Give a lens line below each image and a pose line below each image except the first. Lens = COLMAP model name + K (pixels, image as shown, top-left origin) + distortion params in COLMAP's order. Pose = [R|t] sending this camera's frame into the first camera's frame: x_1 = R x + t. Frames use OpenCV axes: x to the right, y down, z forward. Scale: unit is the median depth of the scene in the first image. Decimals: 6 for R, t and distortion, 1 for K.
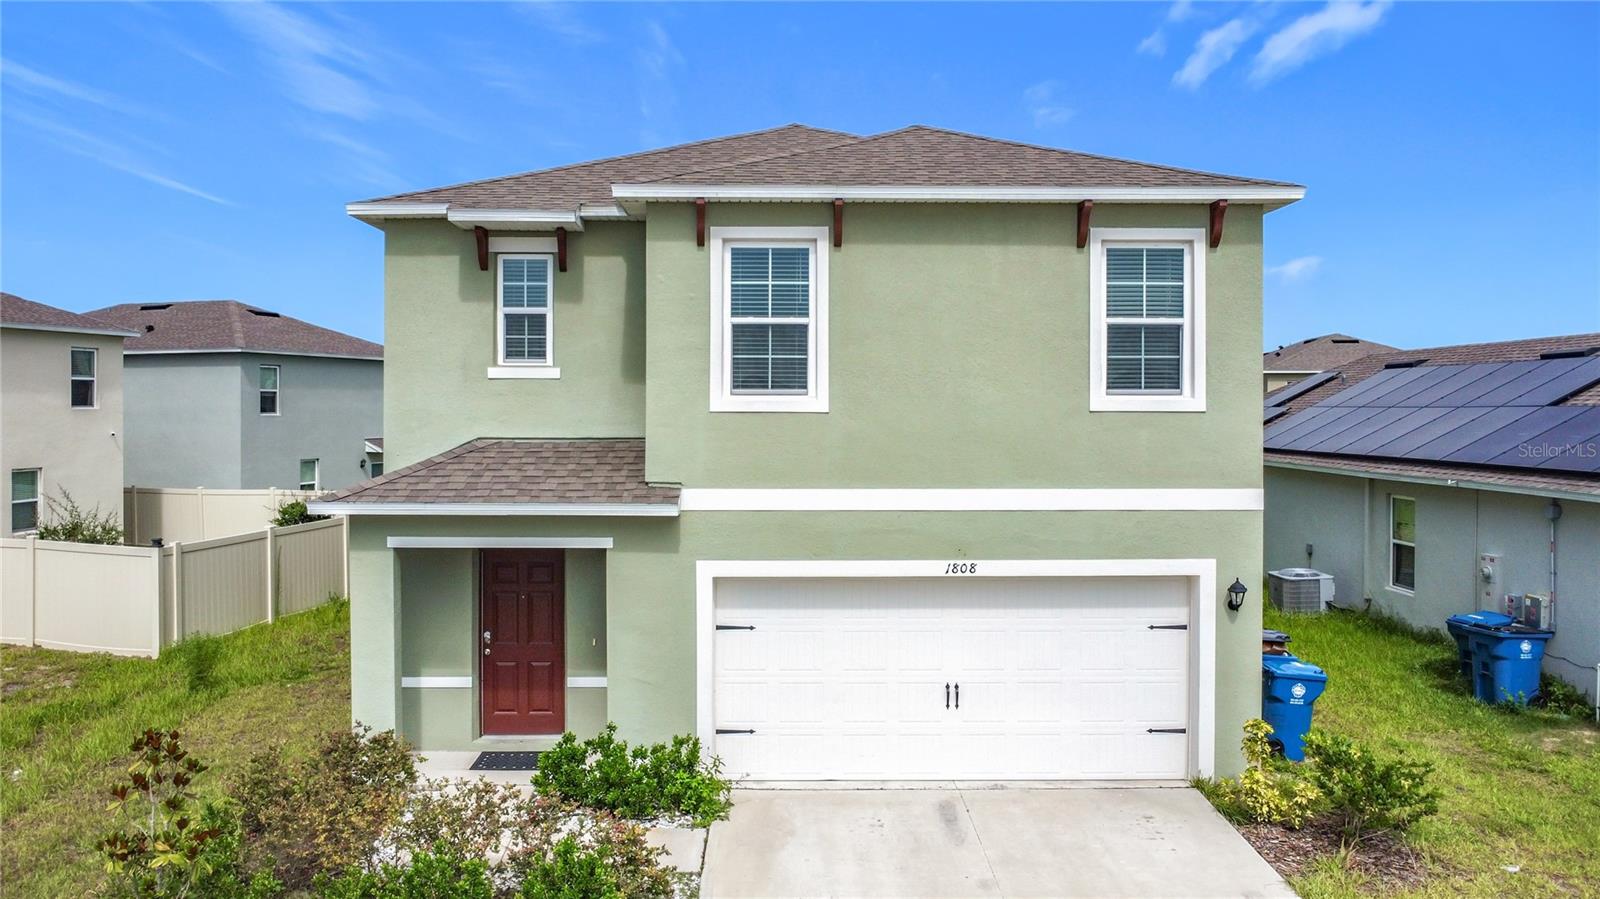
lens RADIAL K [[1210.6, 0, 752.7], [0, 1210.6, 417.8], [0, 0, 1]] dist [-0.008255, -0.000753]
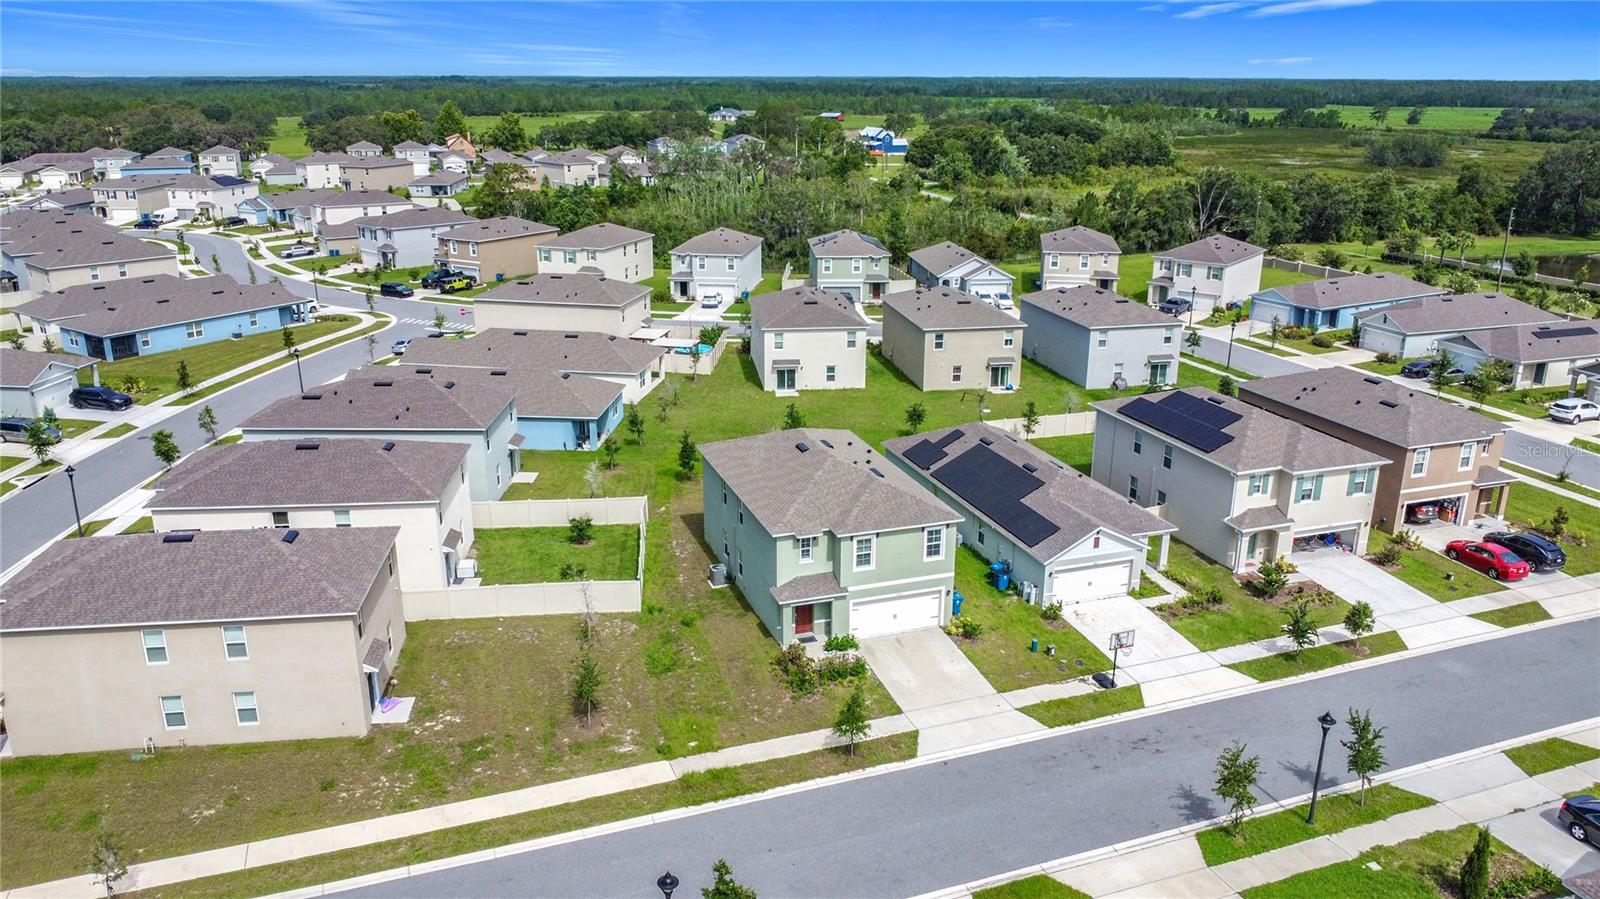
lens RADIAL K [[1144.5, 0, 795.0], [0, 1144.5, 448.8], [0, 0, 1]] dist [-0.005996, -0.001785]
pose [[0.949121, -0.095380, 0.300120, -1.593734], [0.002815, 0.955561, 0.294781, -1.841154], [-0.314899, -0.278938, 0.907211, -2.983681]]
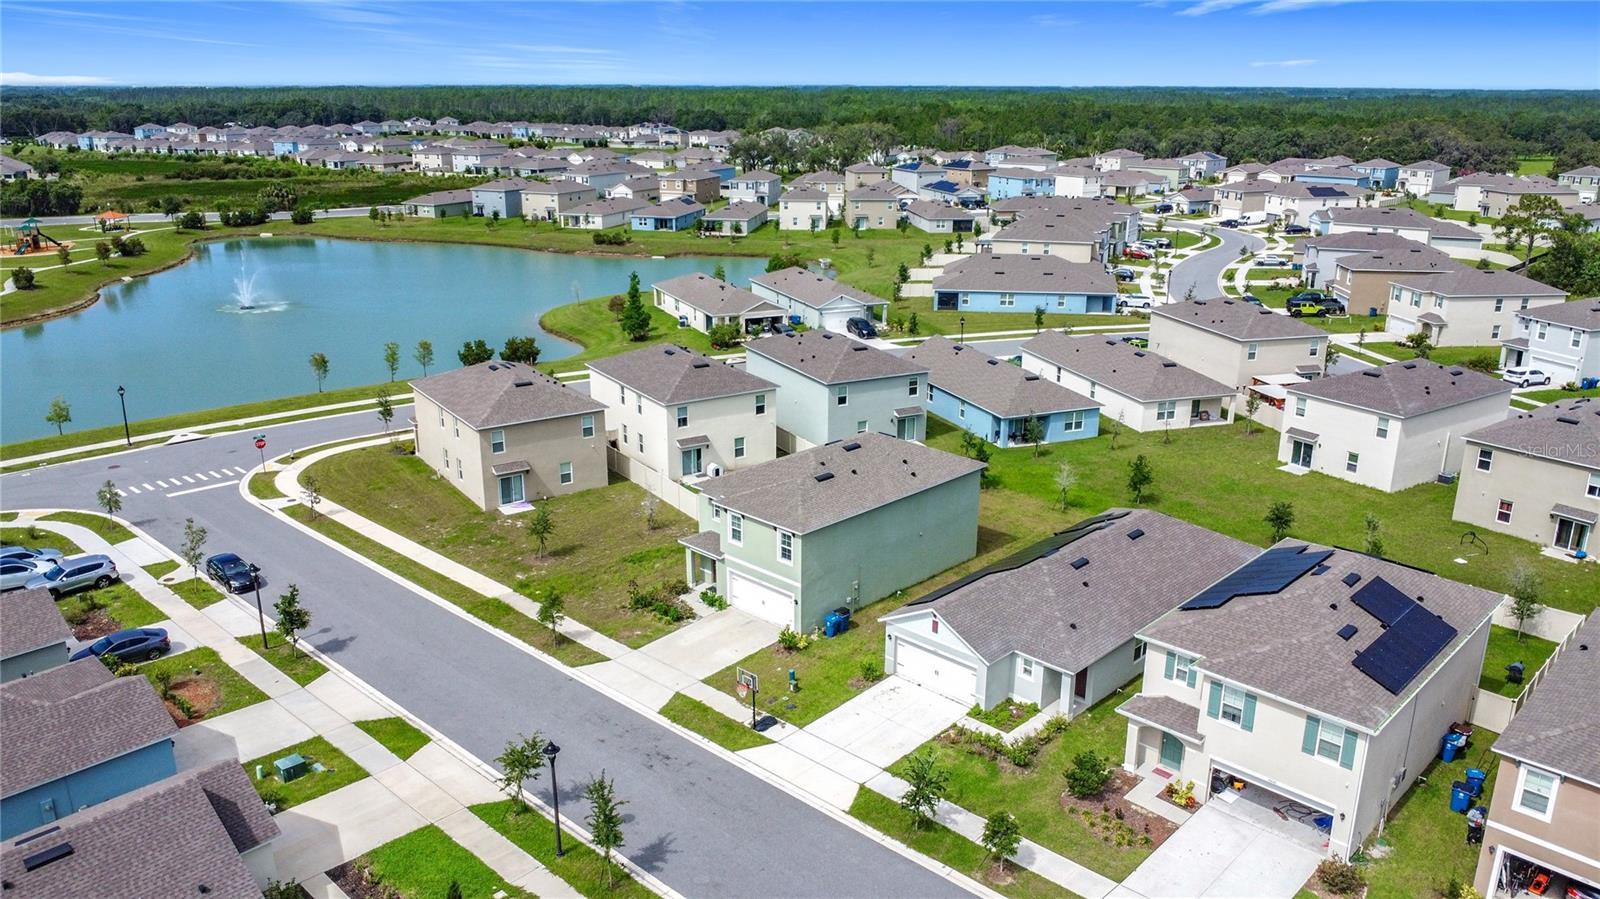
lens RADIAL K [[1144.5, 0, 795.0], [0, 1144.5, 448.8], [0, 0, 1]] dist [-0.005996, -0.001785]
pose [[0.721988, 0.213450, -0.658158, 3.474863], [-0.016225, 0.956187, 0.292307, -1.909441], [0.691715, -0.200364, 0.693819, -2.277560]]
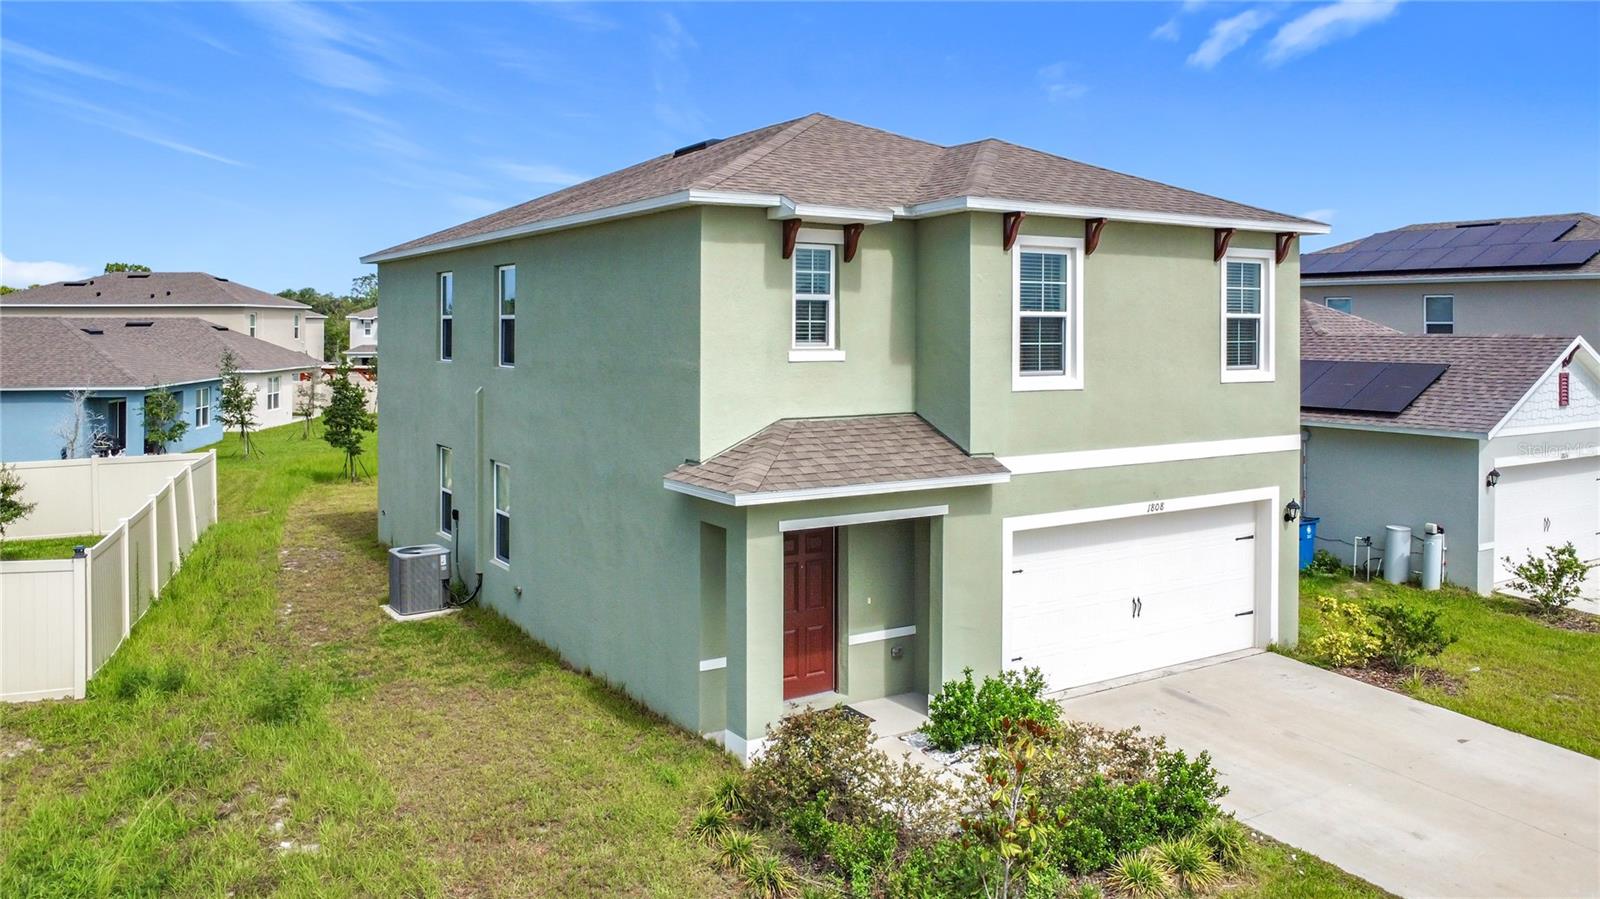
lens RADIAL K [[1173.8, 0, 781.6], [0, 1173.8, 326.1], [0, 0, 1]] dist [-0.012204, -0.004737]
pose [[0.849599, 0.001474, 0.527427, -0.820151], [0.002846, 0.999969, -0.007379, -0.060044], [-0.527422, 0.007770, 0.849568, 0.147737]]
